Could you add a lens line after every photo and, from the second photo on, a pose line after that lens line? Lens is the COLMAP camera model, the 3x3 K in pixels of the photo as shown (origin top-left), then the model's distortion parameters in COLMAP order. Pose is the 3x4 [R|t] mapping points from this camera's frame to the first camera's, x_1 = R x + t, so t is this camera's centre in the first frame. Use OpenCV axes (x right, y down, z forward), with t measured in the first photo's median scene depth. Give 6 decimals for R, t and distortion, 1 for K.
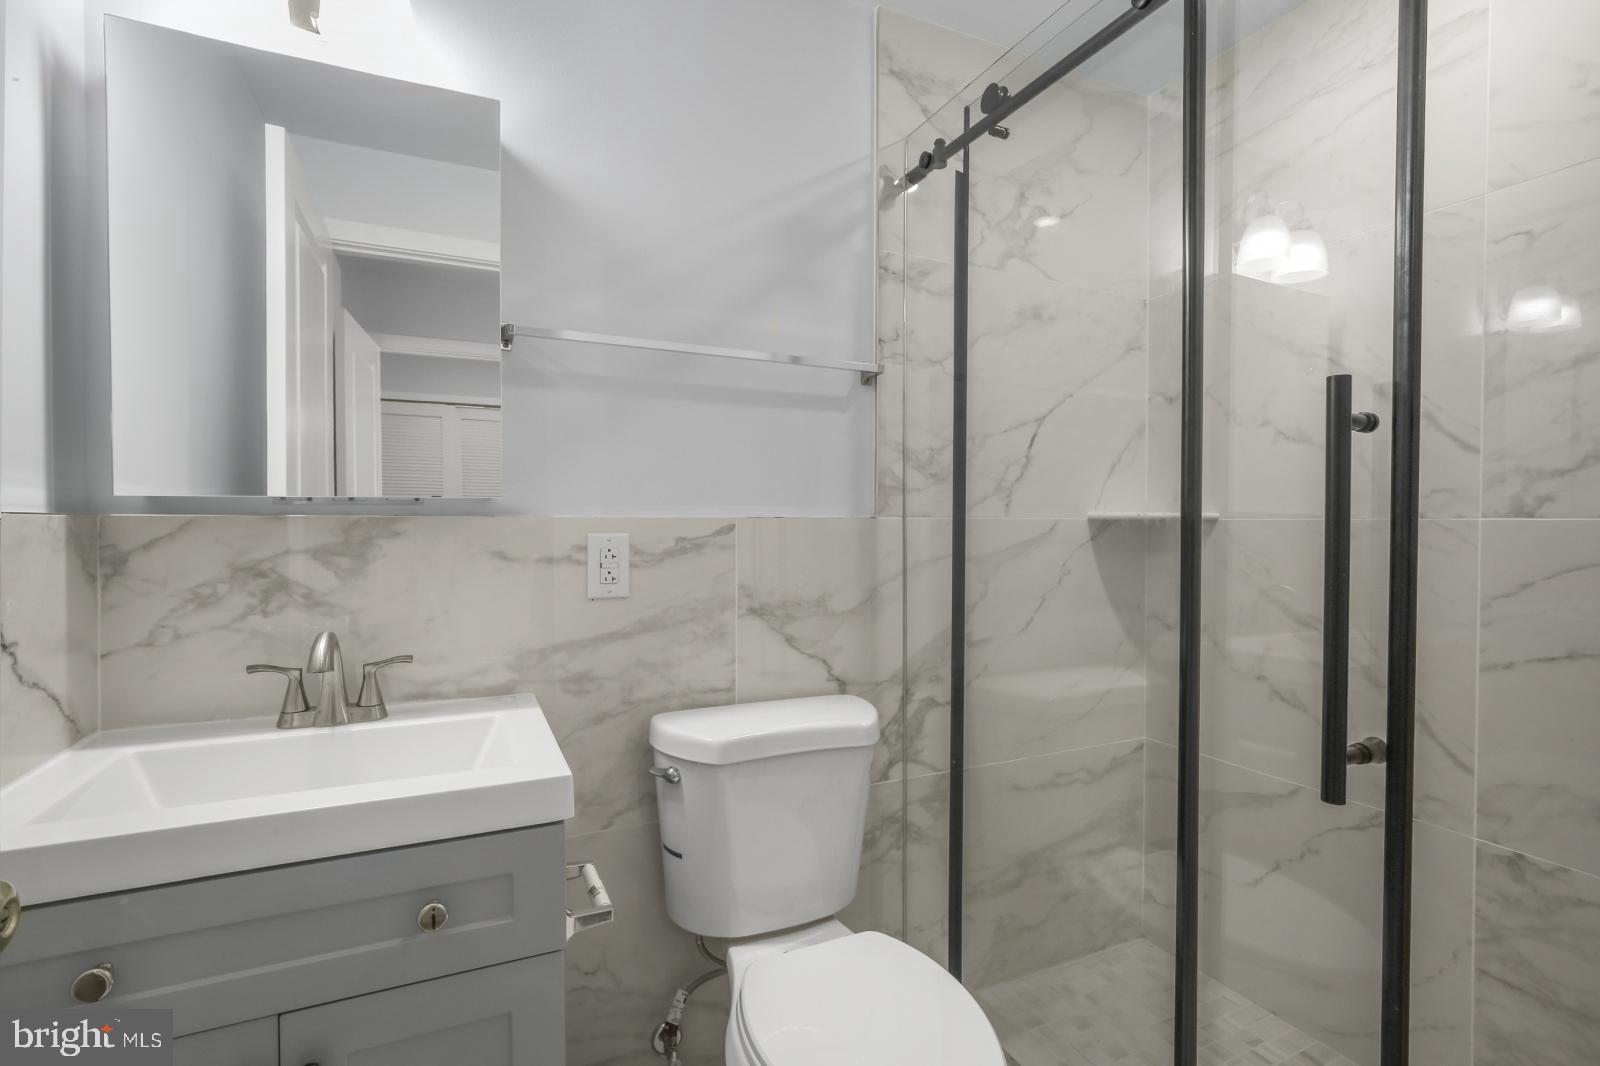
lens RADIAL K [[751.3, 0, 810.8], [0, 751.3, 534.5], [0, 0, 1]] dist [-0.015099, 0.000126]
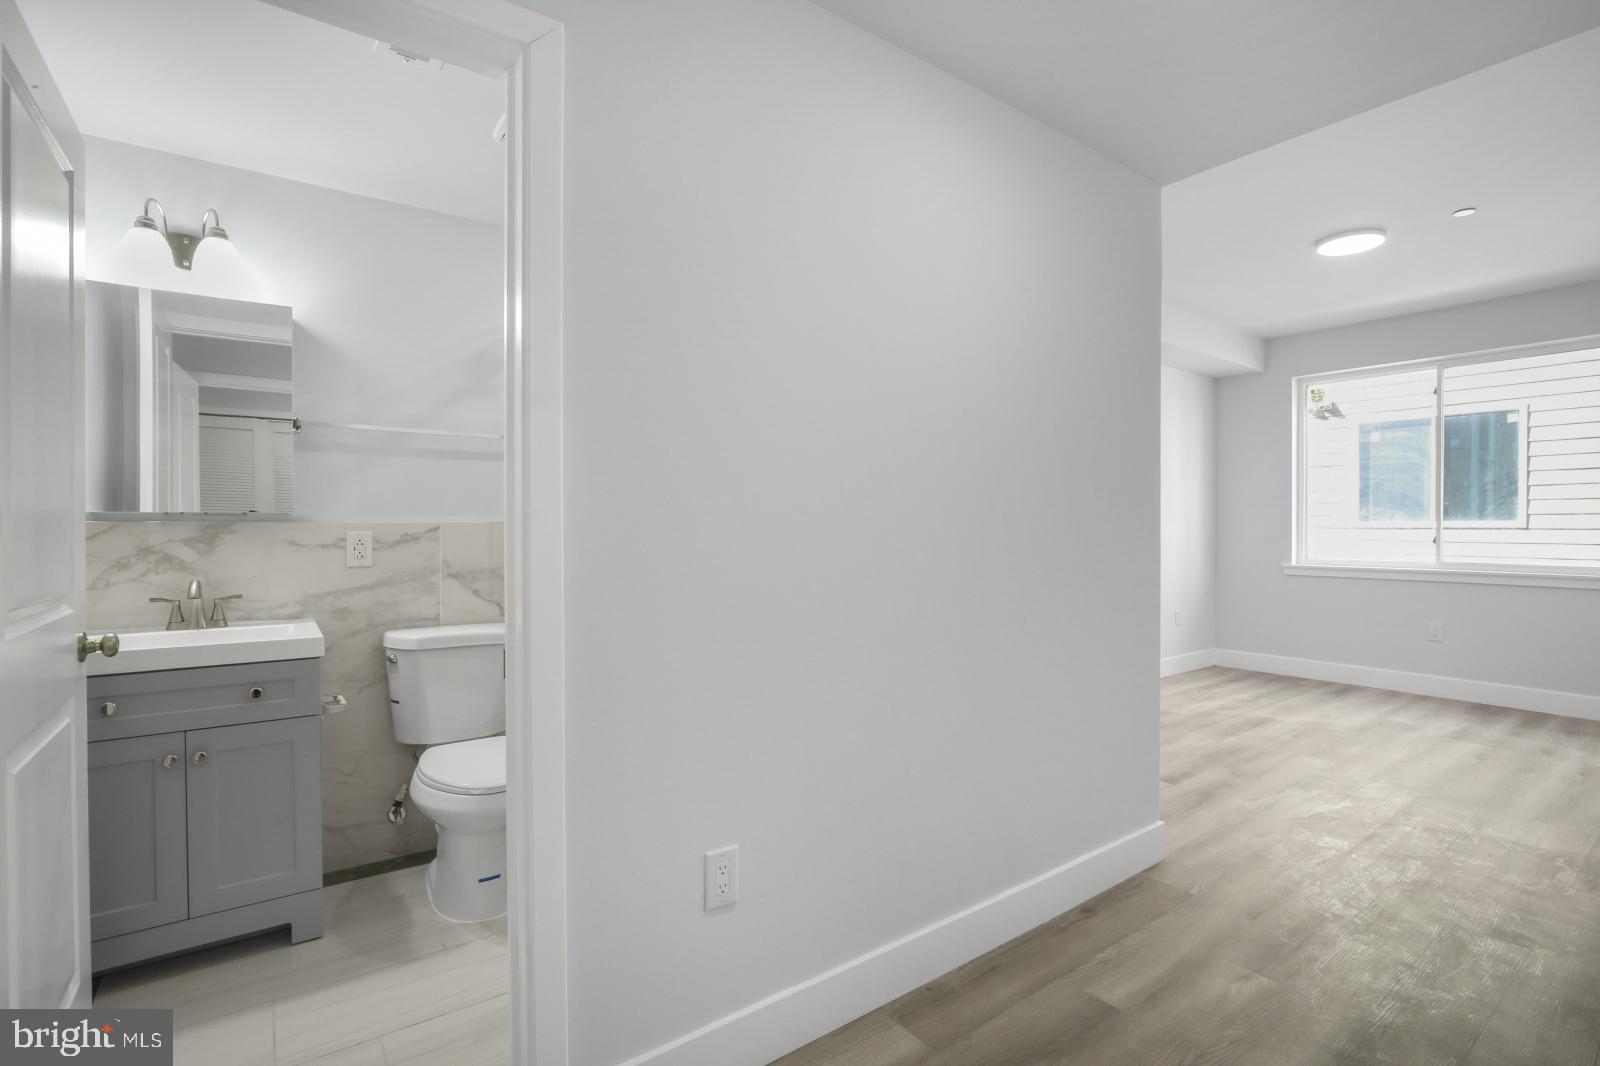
lens RADIAL K [[738.2, 0, 800.0], [0, 738.2, 533.0], [0, 0, 1]] dist [-0.020109, -0.000088]
pose [[0.982545, -0.002668, 0.186004, 0.461724], [0.003978, 0.999970, -0.006667, 0.019114], [-0.185981, 0.007290, 0.982526, -0.970743]]
